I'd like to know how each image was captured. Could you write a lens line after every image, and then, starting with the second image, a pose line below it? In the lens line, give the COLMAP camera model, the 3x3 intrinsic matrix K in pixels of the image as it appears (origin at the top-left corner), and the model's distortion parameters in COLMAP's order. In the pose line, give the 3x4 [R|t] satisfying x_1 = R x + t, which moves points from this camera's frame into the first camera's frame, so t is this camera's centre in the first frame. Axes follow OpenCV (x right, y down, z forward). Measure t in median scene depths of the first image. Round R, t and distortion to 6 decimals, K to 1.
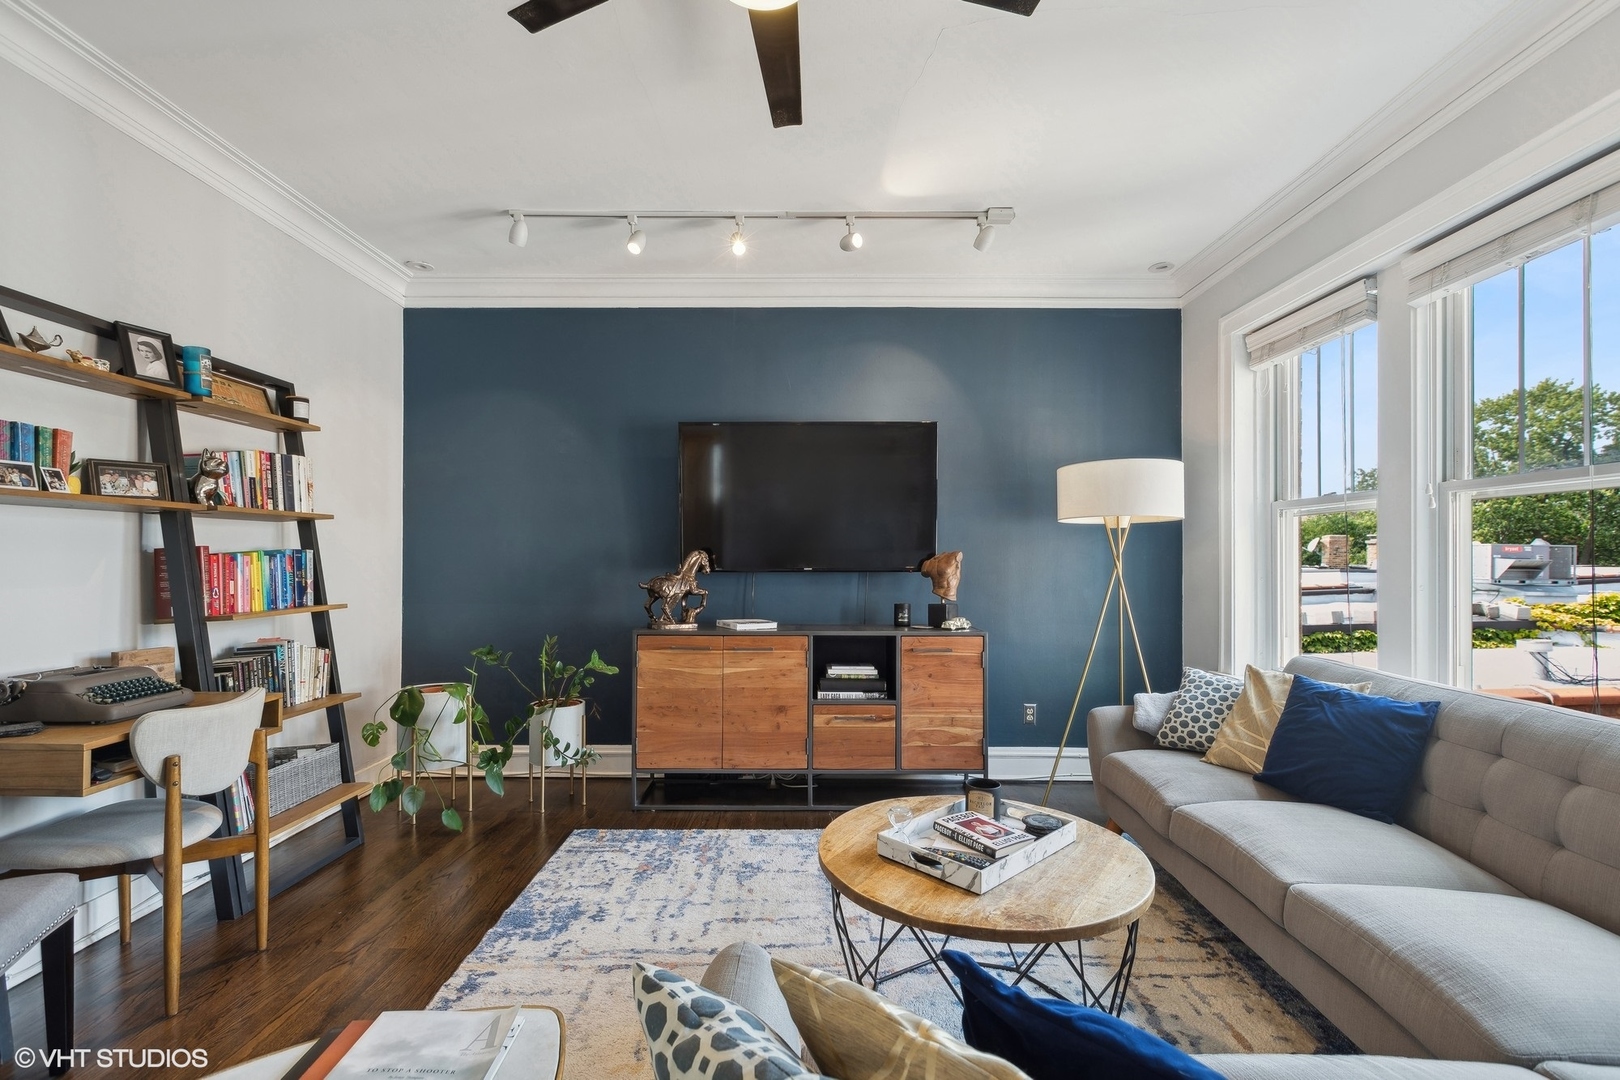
lens RADIAL K [[727.2, 0, 808.8], [0, 727.2, 549.5], [0, 0, 1]] dist [0.000072, -0.000112]
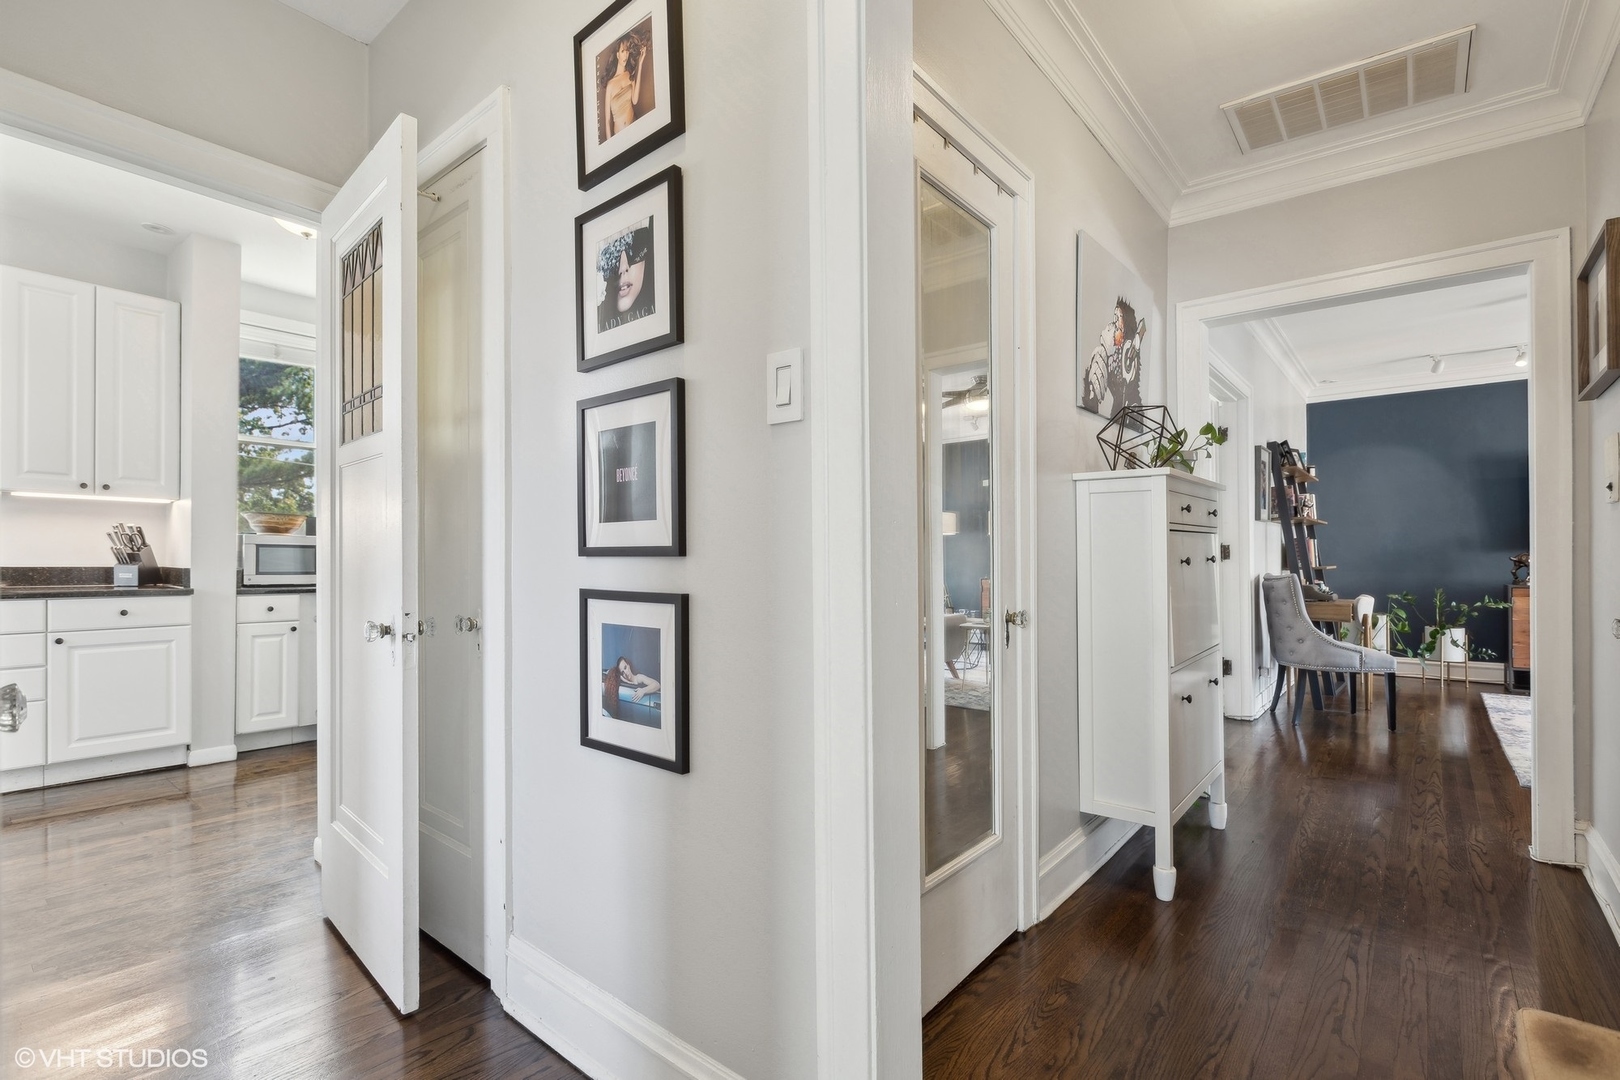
lens RADIAL K [[751.8, 0, 803.5], [0, 751.8, 551.1], [0, 0, 1]] dist [-0.001386, -0.000951]
pose [[0.770907, -0.005385, -0.636925, -0.395507], [0.006107, 0.999981, -0.001064, 0.023840], [0.636919, -0.003069, 0.770925, -1.380839]]
